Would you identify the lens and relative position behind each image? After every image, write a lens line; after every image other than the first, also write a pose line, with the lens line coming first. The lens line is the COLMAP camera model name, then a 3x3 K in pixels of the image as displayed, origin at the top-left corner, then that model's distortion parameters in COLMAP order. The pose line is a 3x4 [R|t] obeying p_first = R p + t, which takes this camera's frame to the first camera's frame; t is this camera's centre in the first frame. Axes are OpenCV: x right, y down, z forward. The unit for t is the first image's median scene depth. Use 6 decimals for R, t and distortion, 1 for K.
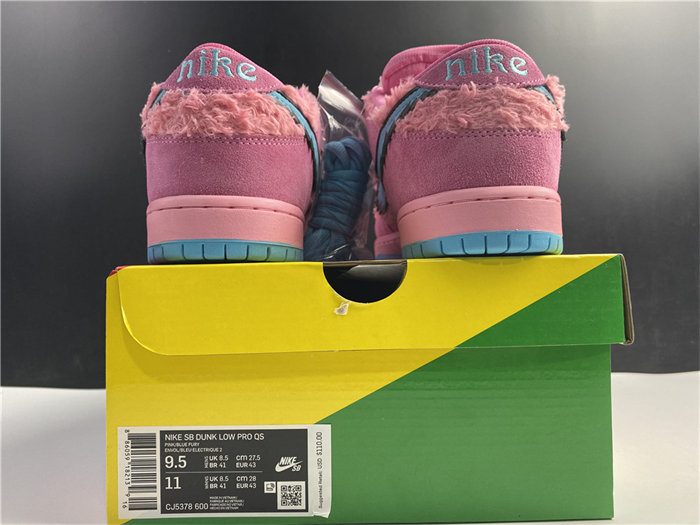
lens RADIAL K [[531.7, 0, 350.0], [0, 531.7, 262.5], [0, 0, 1]] dist [-0.001646, -0.000973]
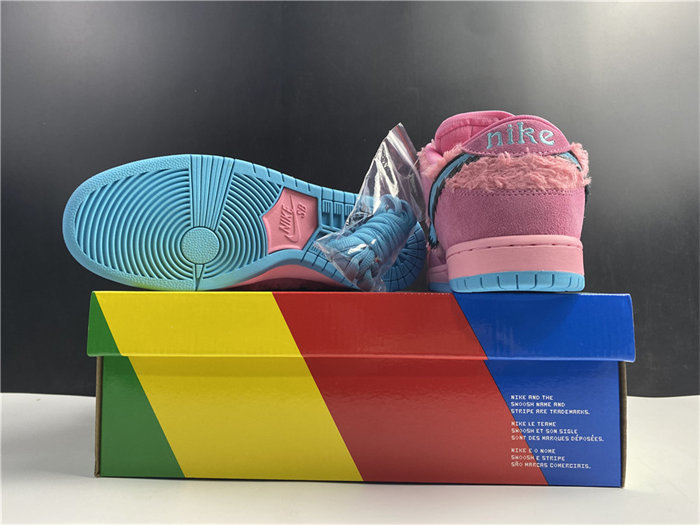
lens RADIAL K [[531.7, 0, 350.0], [0, 531.7, 262.5], [0, 0, 1]] dist [-0.001646, -0.000973]
pose [[0.995748, 0.022103, -0.089433, -0.021646], [-0.026320, 0.998583, -0.046245, -0.009941], [0.088284, 0.048402, 0.994919, -0.258344]]
